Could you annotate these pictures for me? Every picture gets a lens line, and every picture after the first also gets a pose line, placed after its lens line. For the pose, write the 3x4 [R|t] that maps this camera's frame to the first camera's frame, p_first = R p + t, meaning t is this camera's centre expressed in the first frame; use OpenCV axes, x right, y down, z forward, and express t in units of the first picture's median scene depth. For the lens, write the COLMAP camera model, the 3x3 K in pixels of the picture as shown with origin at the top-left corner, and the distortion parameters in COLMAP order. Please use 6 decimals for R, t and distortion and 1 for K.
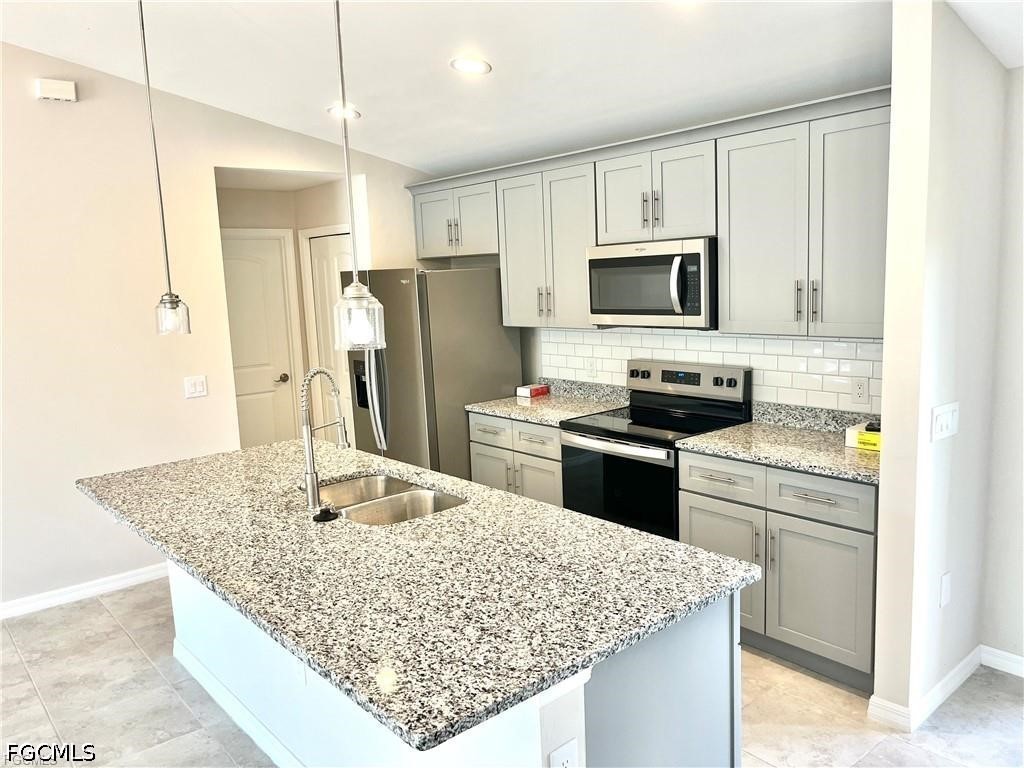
lens RADIAL K [[778.1, 0, 512.0], [0, 778.1, 384.0], [0, 0, 1]] dist [0.078392, -0.109788]
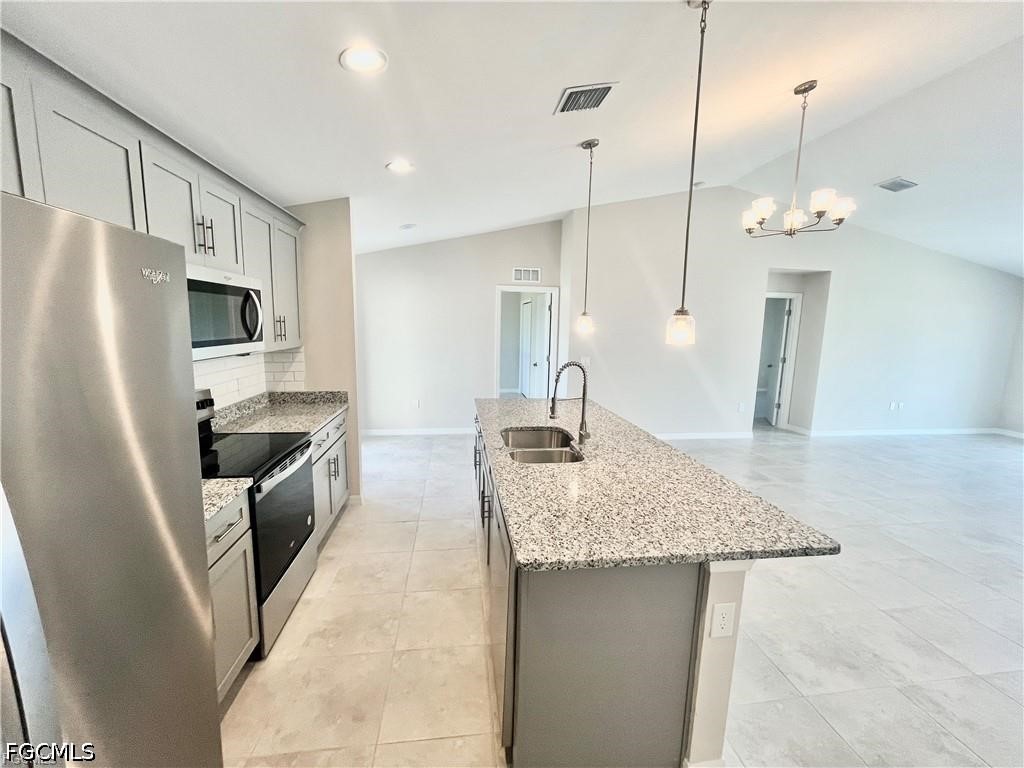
lens RADIAL K [[418.6, 0, 512.0], [0, 418.6, 384.0], [0, 0, 1]] dist [-0.002128, -0.000238]
pose [[-0.844304, -0.051188, 0.533413, -0.456348], [0.092882, 0.966380, 0.239754, -0.144912], [-0.527753, 0.251970, -0.811165, 1.358735]]
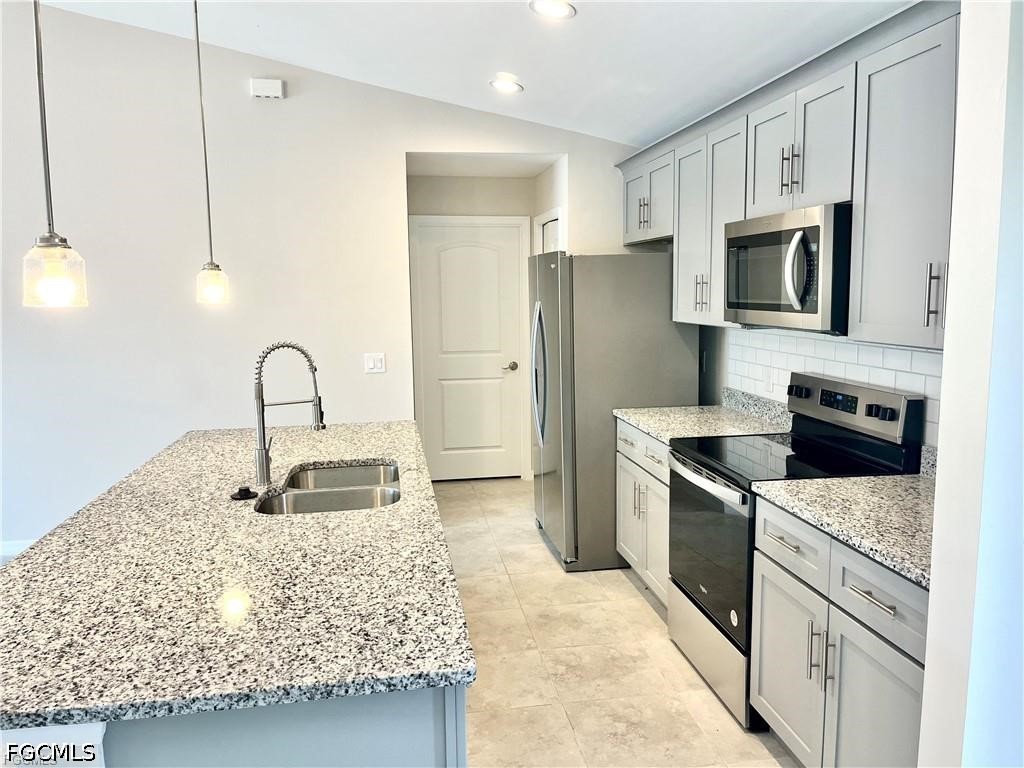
lens RADIAL K [[778.1, 0, 512.0], [0, 778.1, 384.0], [0, 0, 1]] dist [0.078392, -0.109788]
pose [[0.856389, 0.094266, -0.507654, 0.375585], [-0.095564, 0.995144, 0.023576, -0.014090], [0.507411, 0.028324, 0.861239, 0.247042]]
